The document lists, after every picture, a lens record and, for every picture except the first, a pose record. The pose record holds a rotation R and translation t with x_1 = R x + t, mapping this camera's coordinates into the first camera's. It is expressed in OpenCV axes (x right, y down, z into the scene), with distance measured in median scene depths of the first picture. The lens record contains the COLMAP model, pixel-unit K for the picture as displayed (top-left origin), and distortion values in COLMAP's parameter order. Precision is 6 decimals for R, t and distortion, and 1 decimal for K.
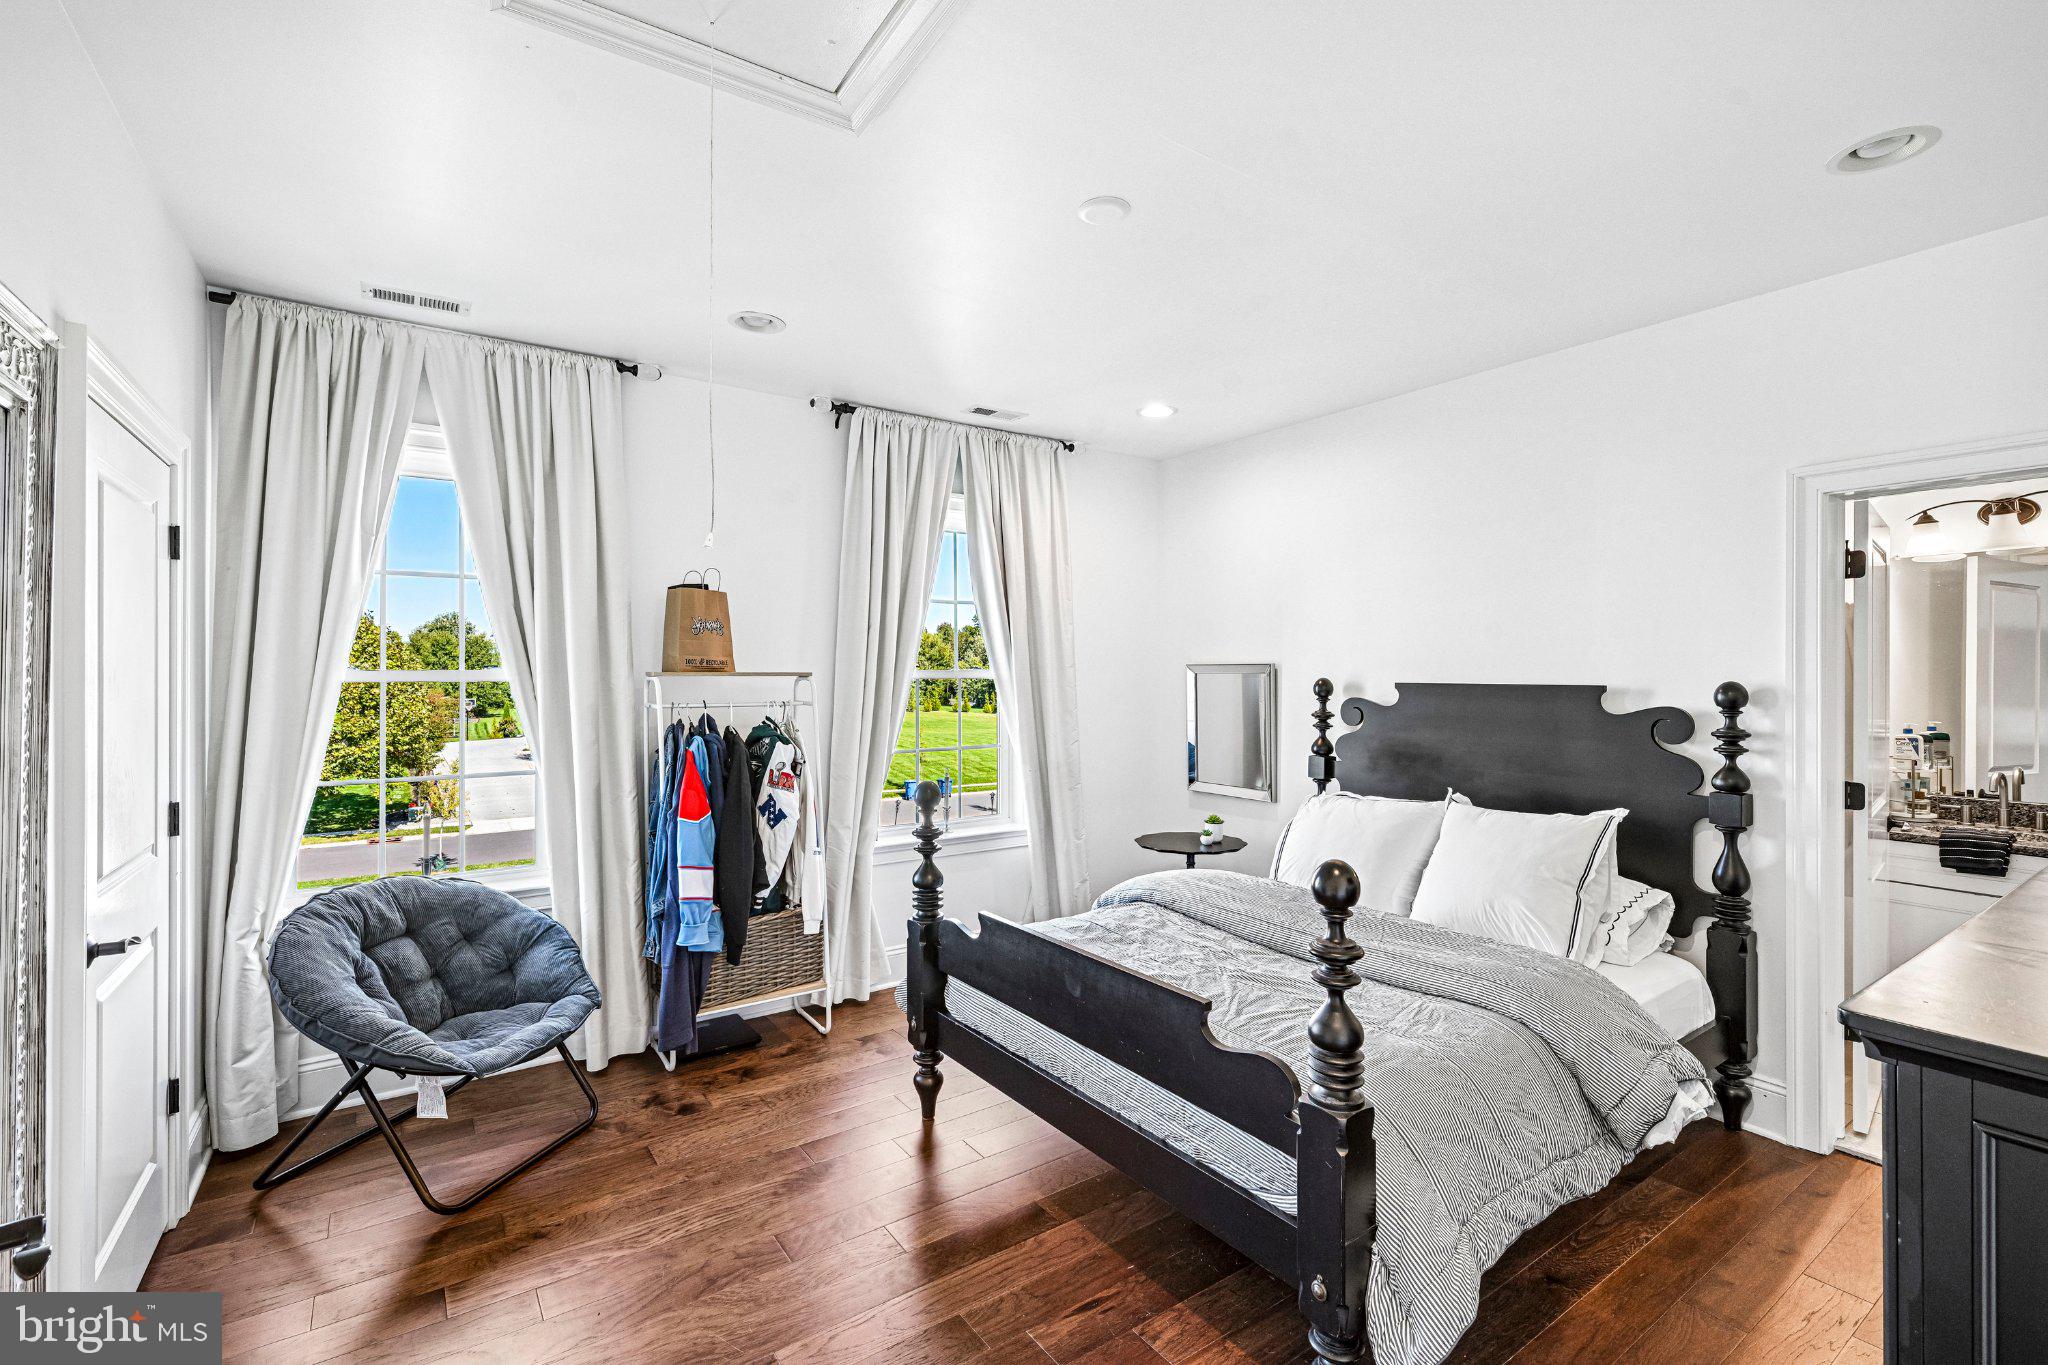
lens RADIAL K [[906.8, 0, 1037.5], [0, 906.8, 680.2], [0, 0, 1]] dist [-0.000229, 0.000166]
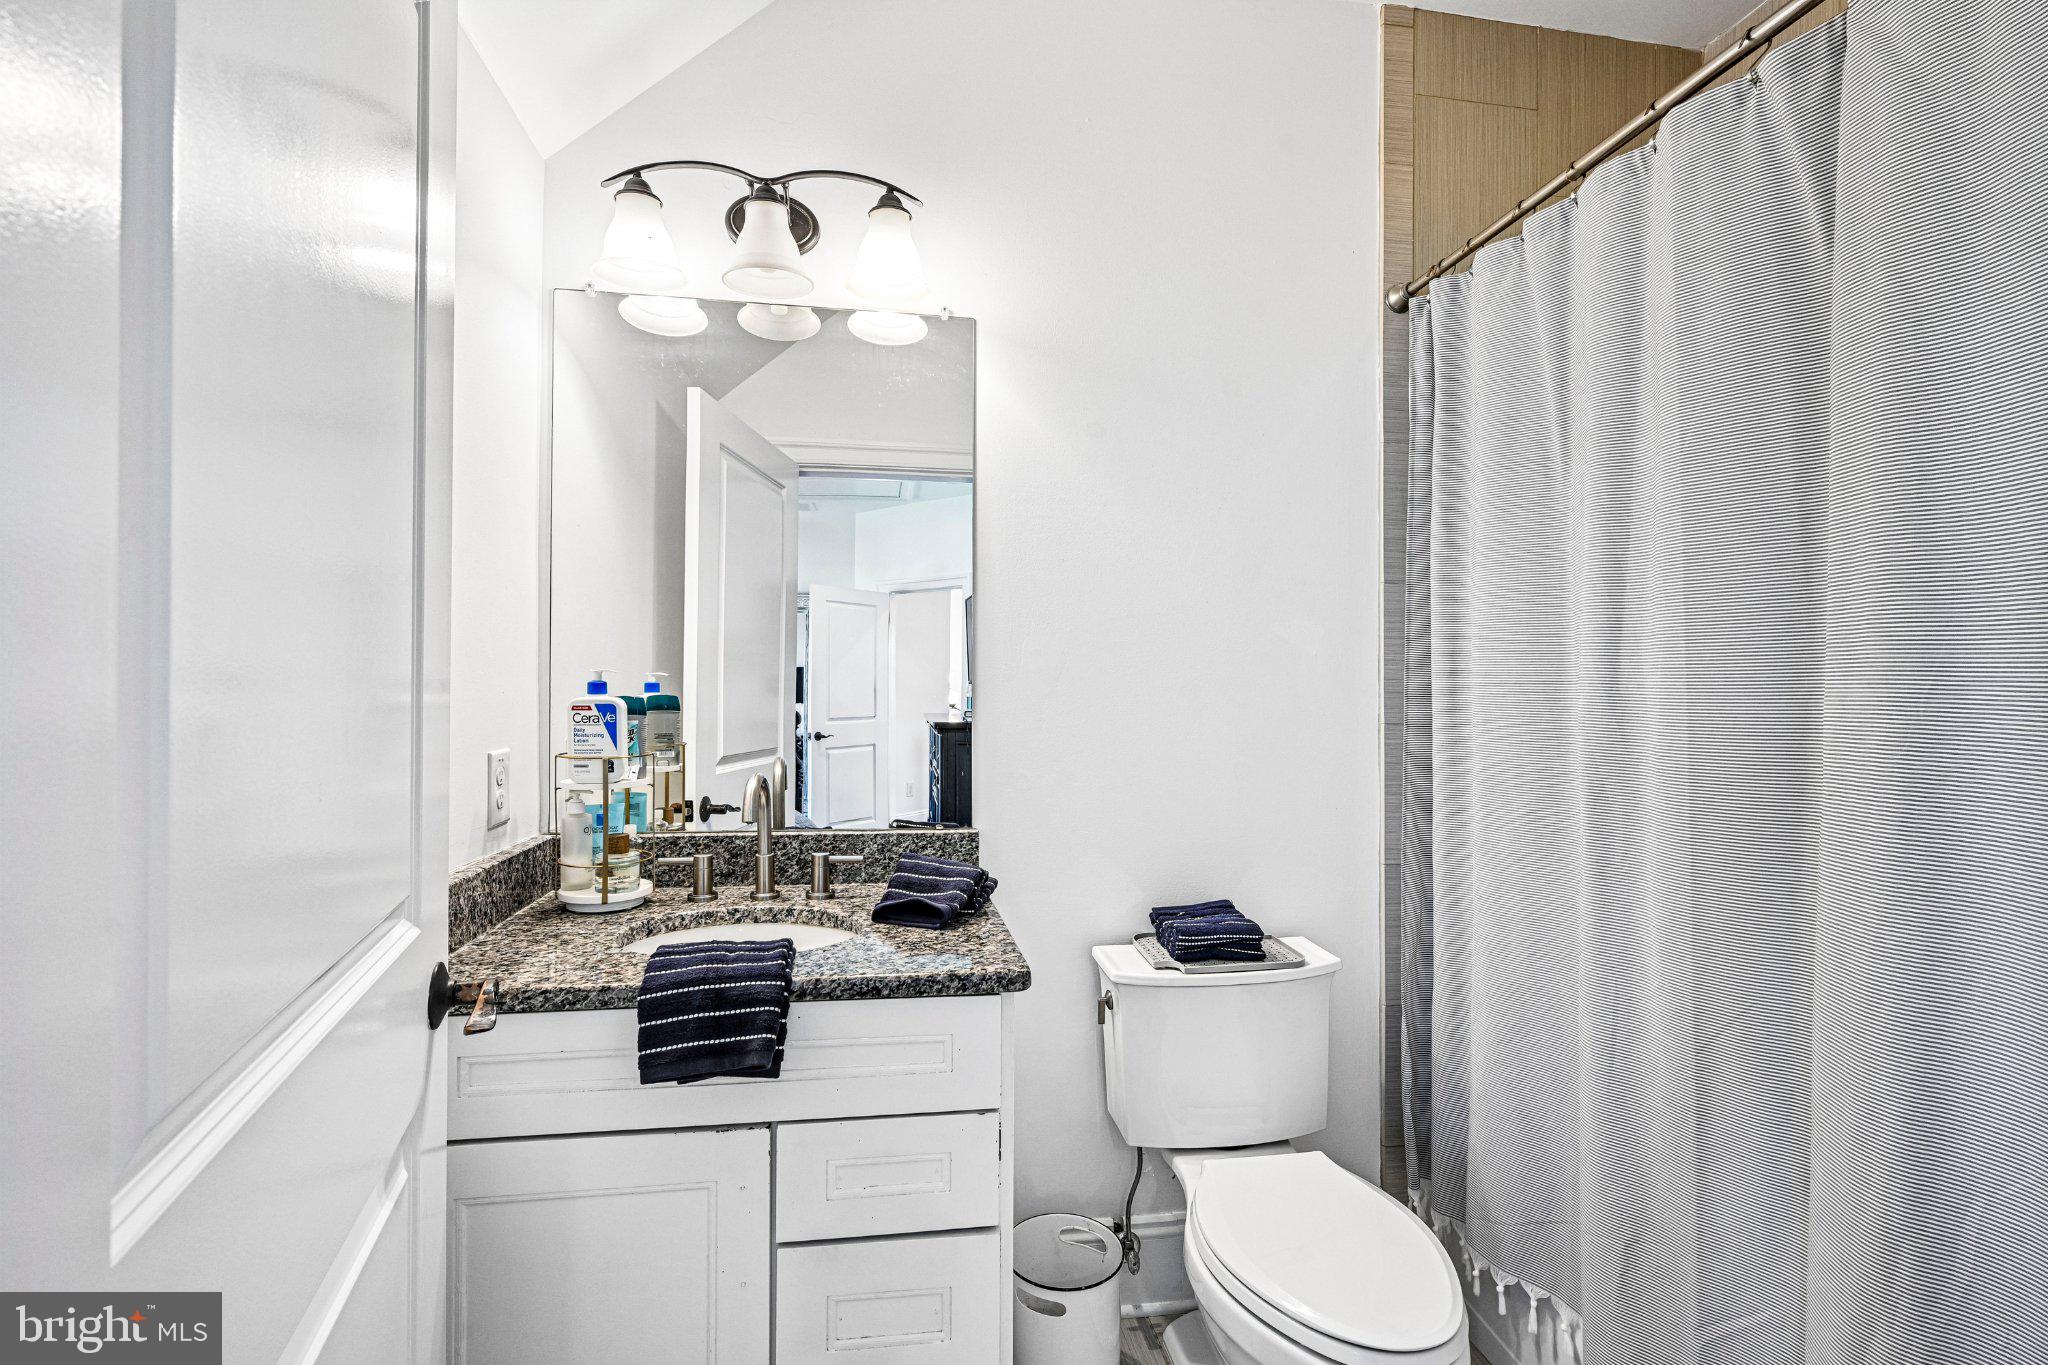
lens RADIAL K [[906.8, 0, 1027.3], [0, 906.8, 681.9], [0, 0, 1]] dist [-0.000229, 0.000166]
pose [[0.423347, 0.002790, 0.905963, 0.680428], [-0.007044, 0.999975, 0.000212, 0.052558], [-0.905940, -0.006472, 0.423356, 0.660474]]
